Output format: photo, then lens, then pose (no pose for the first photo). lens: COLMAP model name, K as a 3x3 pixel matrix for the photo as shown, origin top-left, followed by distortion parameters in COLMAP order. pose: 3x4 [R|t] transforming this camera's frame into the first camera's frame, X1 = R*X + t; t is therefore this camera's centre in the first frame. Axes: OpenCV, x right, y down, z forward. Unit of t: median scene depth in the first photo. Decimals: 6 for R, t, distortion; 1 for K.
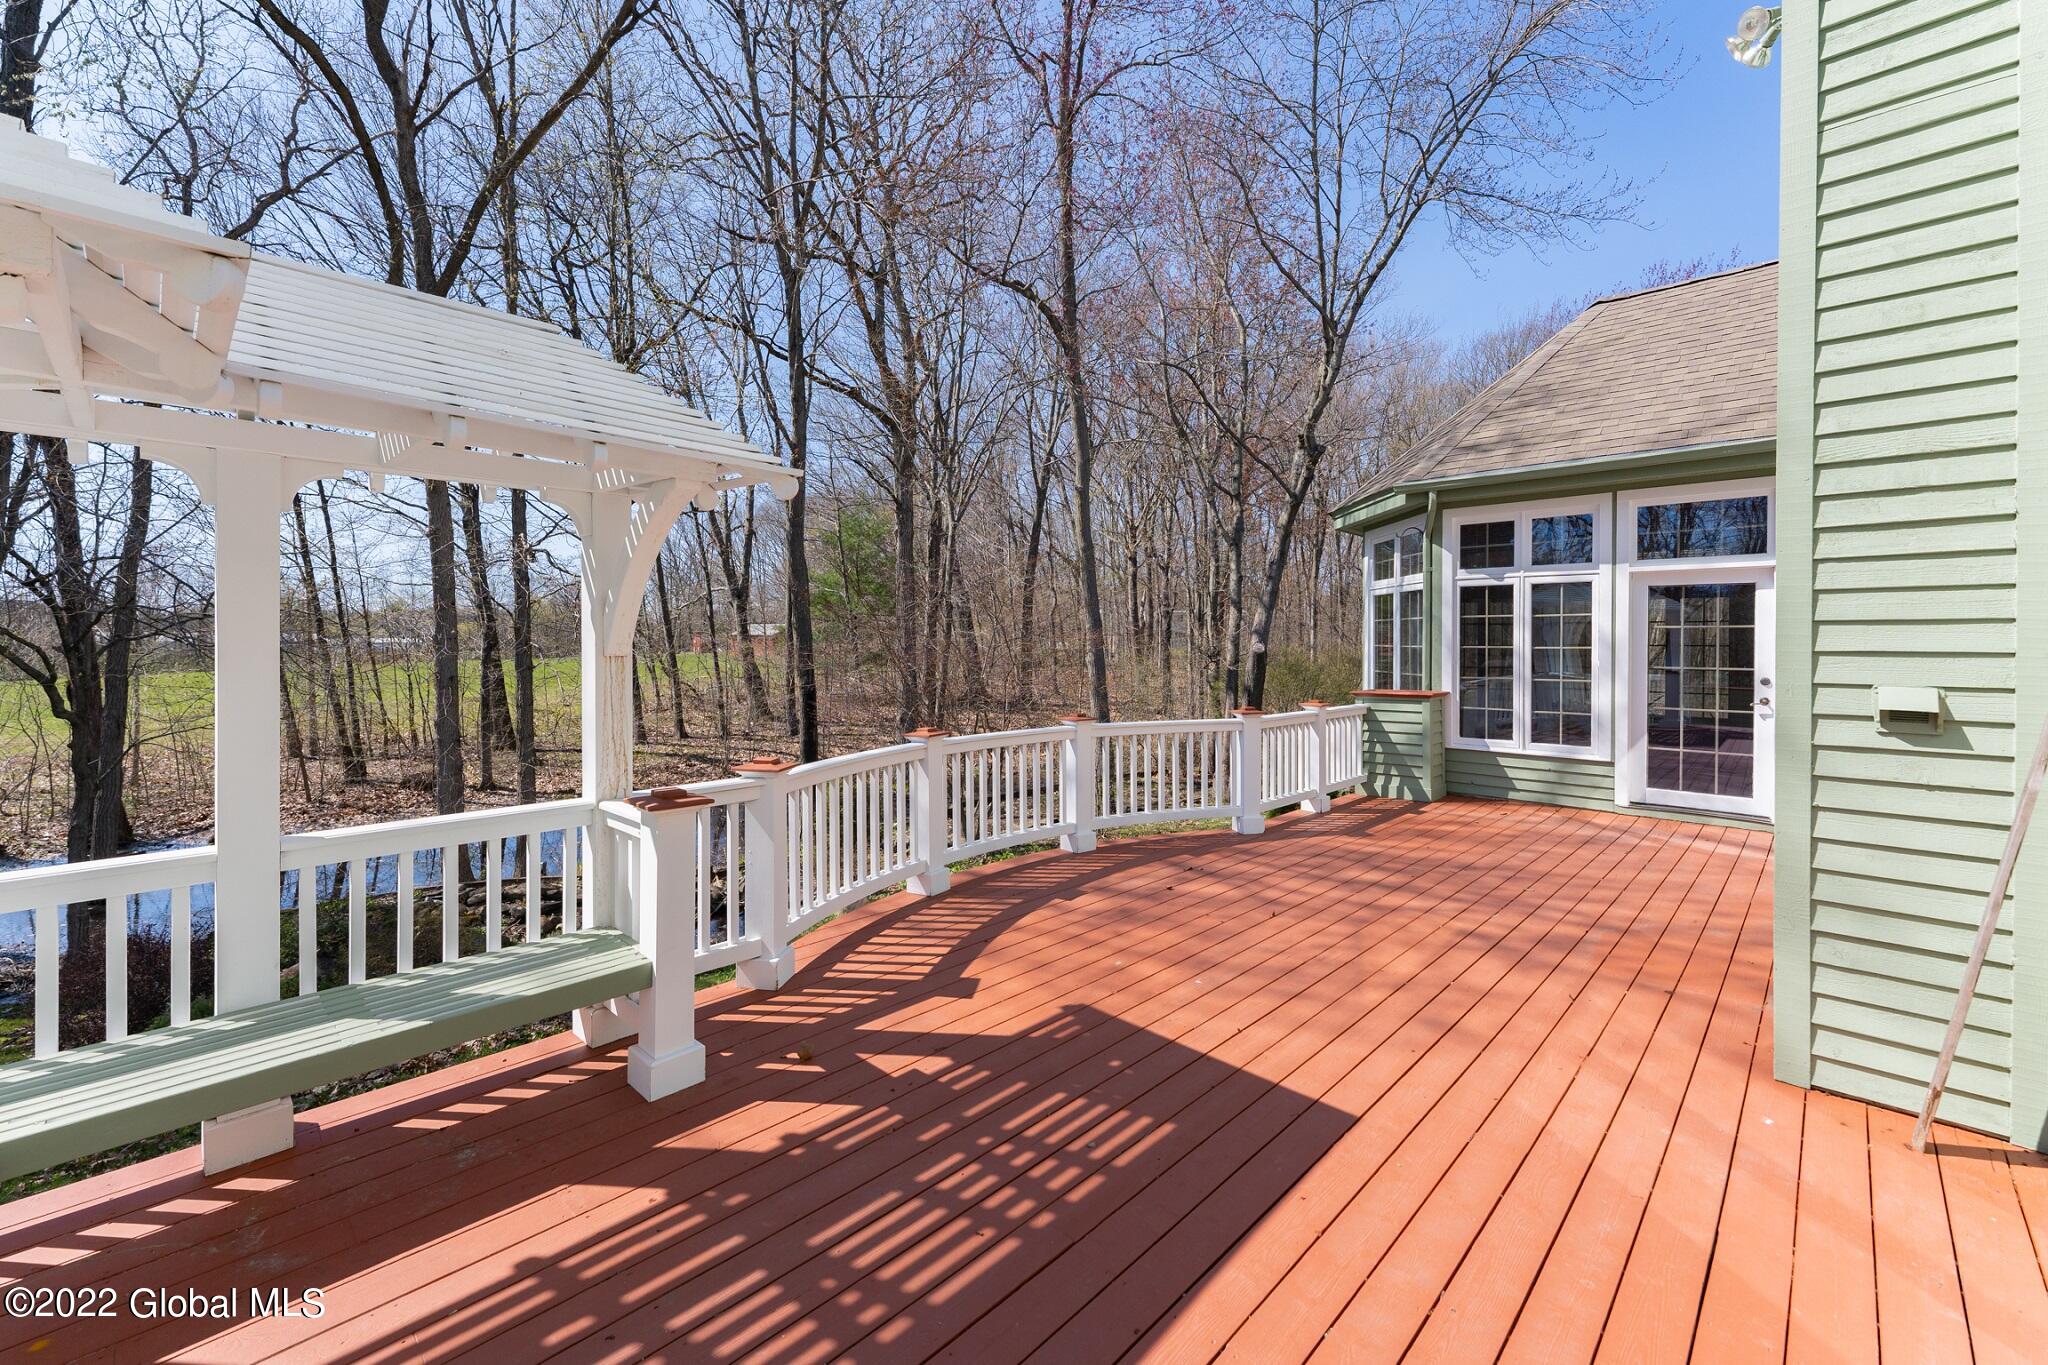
lens RADIAL K [[835.7, 0, 1091.7], [0, 835.7, 643.6], [0, 0, 1]] dist [0.001242, 0.000339]
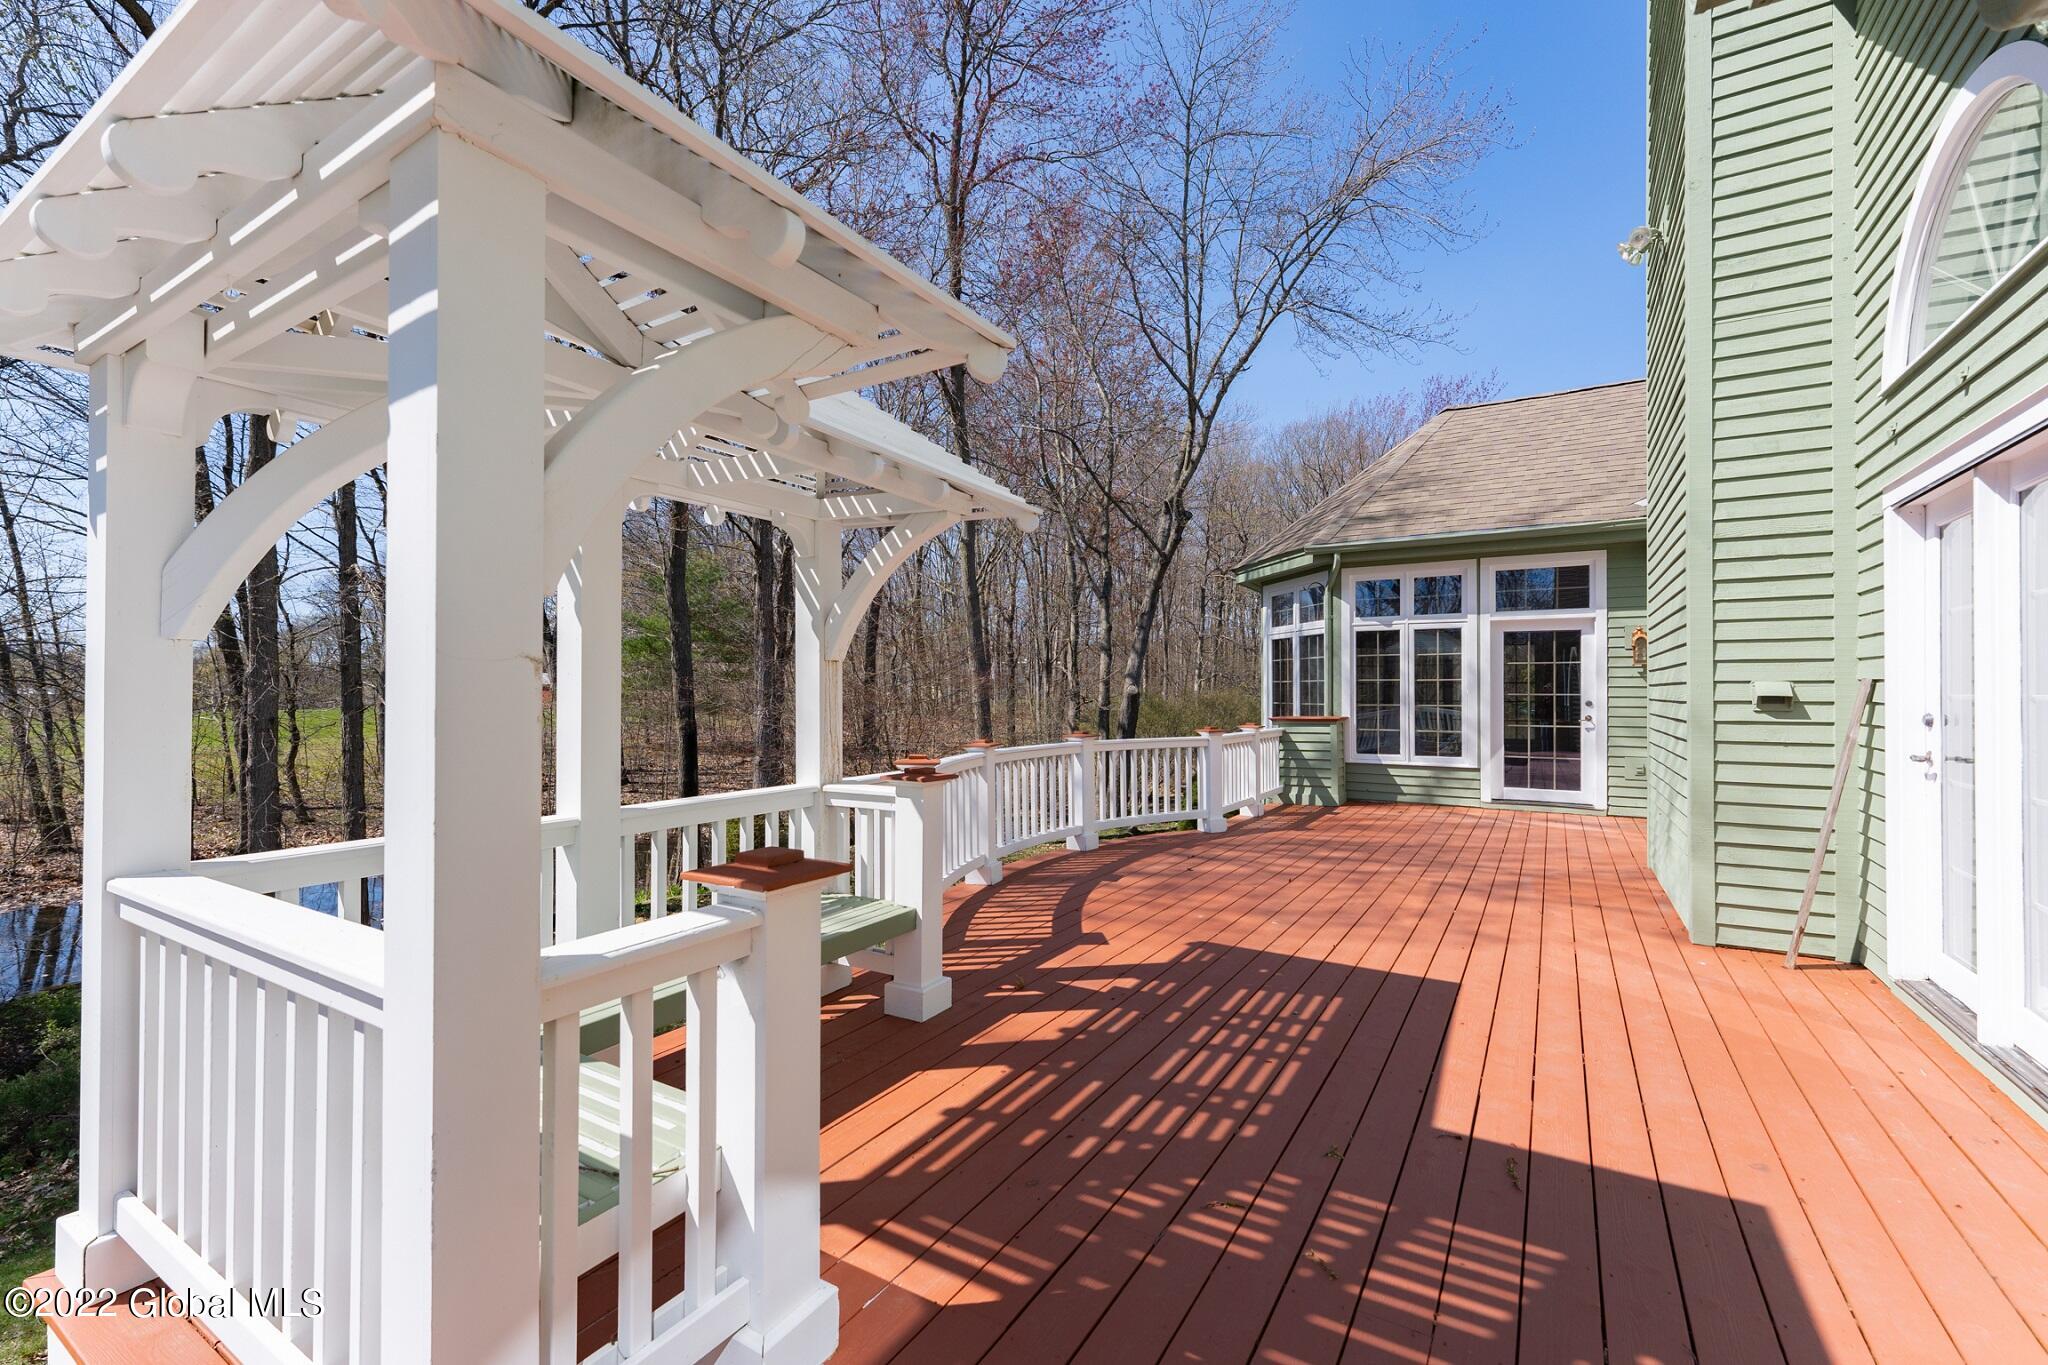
lens RADIAL K [[835.7, 0, 1013.6], [0, 835.7, 690.9], [0, 0, 1]] dist [0.001242, 0.000339]
pose [[0.979380, 0.006310, 0.201930, -0.354630], [-0.003316, 0.999880, -0.015158, 0.047041], [-0.202001, 0.014176, 0.979283, -0.121755]]
